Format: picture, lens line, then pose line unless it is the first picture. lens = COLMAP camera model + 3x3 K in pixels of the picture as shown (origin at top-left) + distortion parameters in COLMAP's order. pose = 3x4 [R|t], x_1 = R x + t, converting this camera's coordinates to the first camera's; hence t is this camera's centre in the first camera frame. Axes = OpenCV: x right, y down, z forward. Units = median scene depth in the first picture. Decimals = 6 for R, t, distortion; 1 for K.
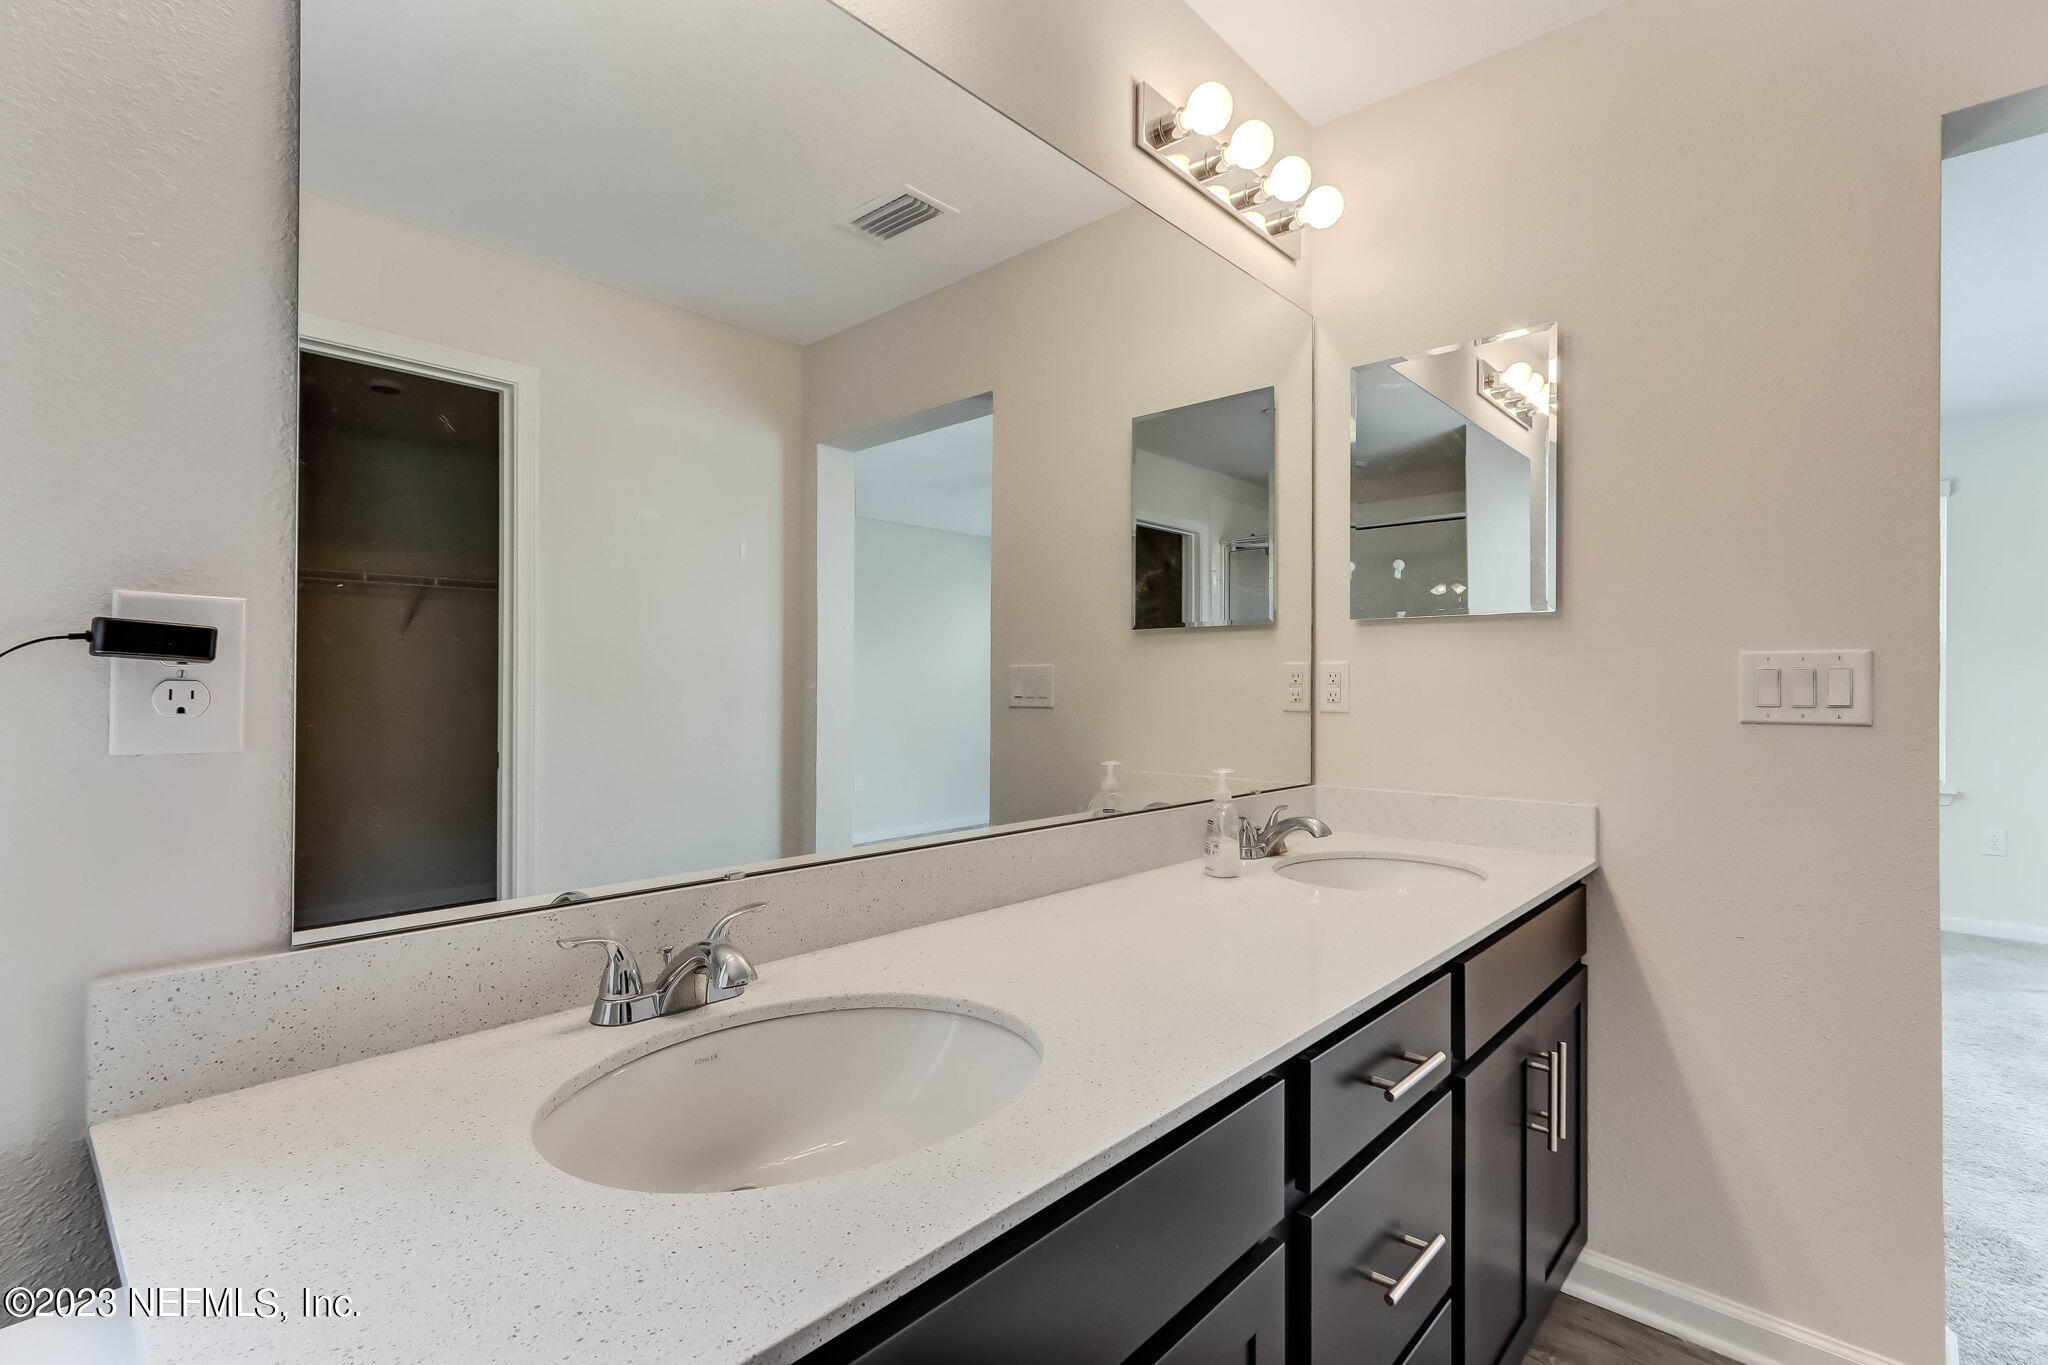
lens RADIAL K [[958.9, 0, 1018.6], [0, 958.9, 683.6], [0, 0, 1]] dist [0.006794, 0.000601]
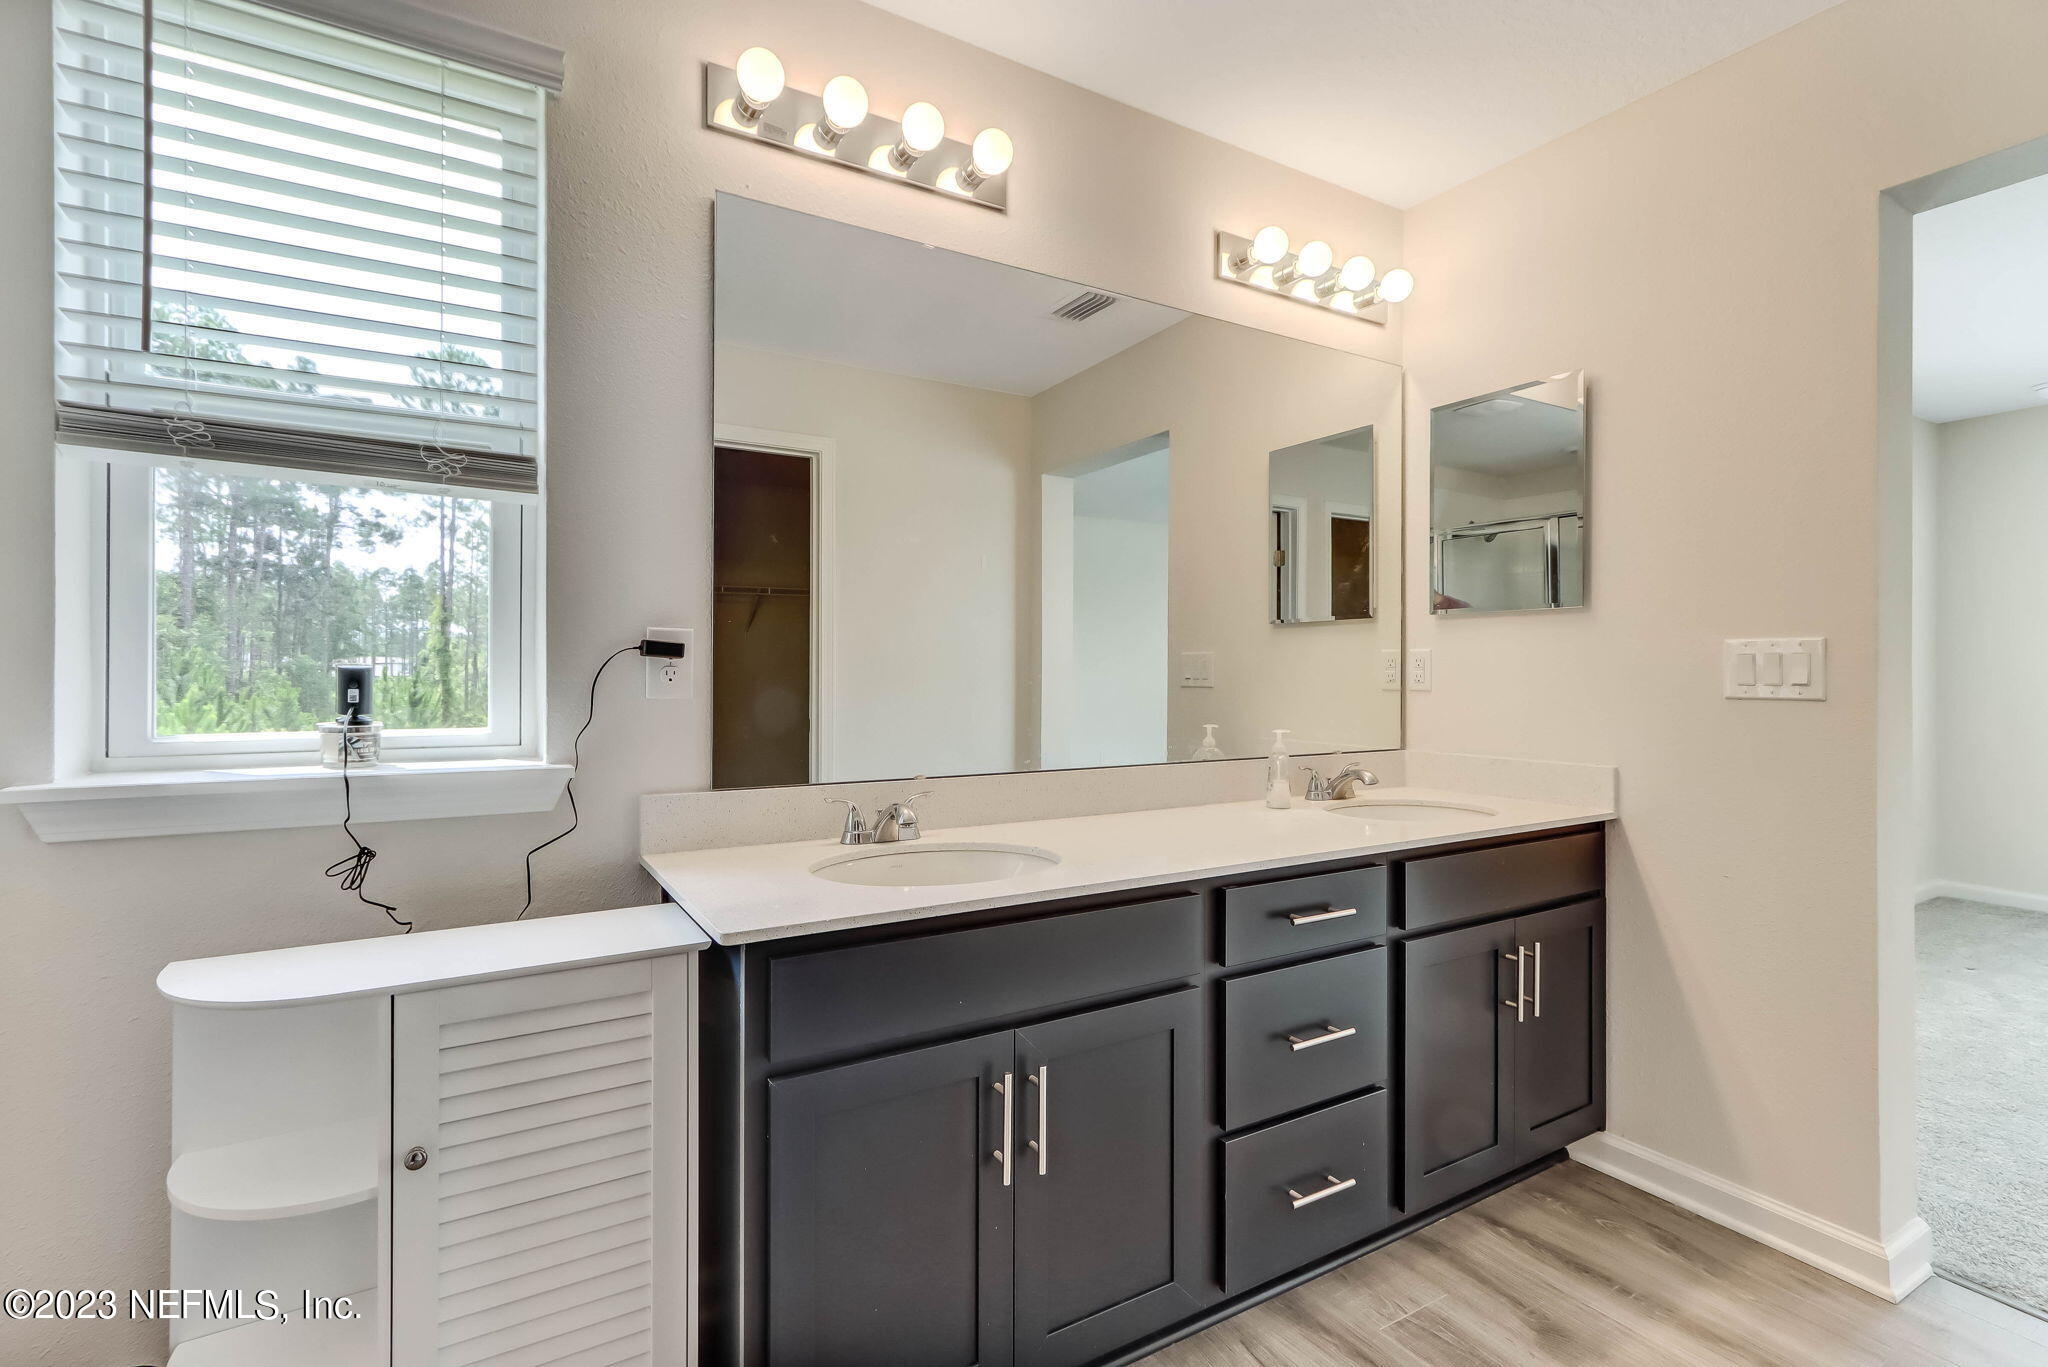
lens RADIAL K [[960.1, 0, 1016.3], [0, 960.1, 658.5], [0, 0, 1]] dist [-0.001406, 0.000304]
pose [[0.957403, -0.005341, -0.288704, 0.231537], [0.002251, 0.999937, -0.011033, 0.001857], [0.288745, 0.009913, 0.957355, -0.383083]]
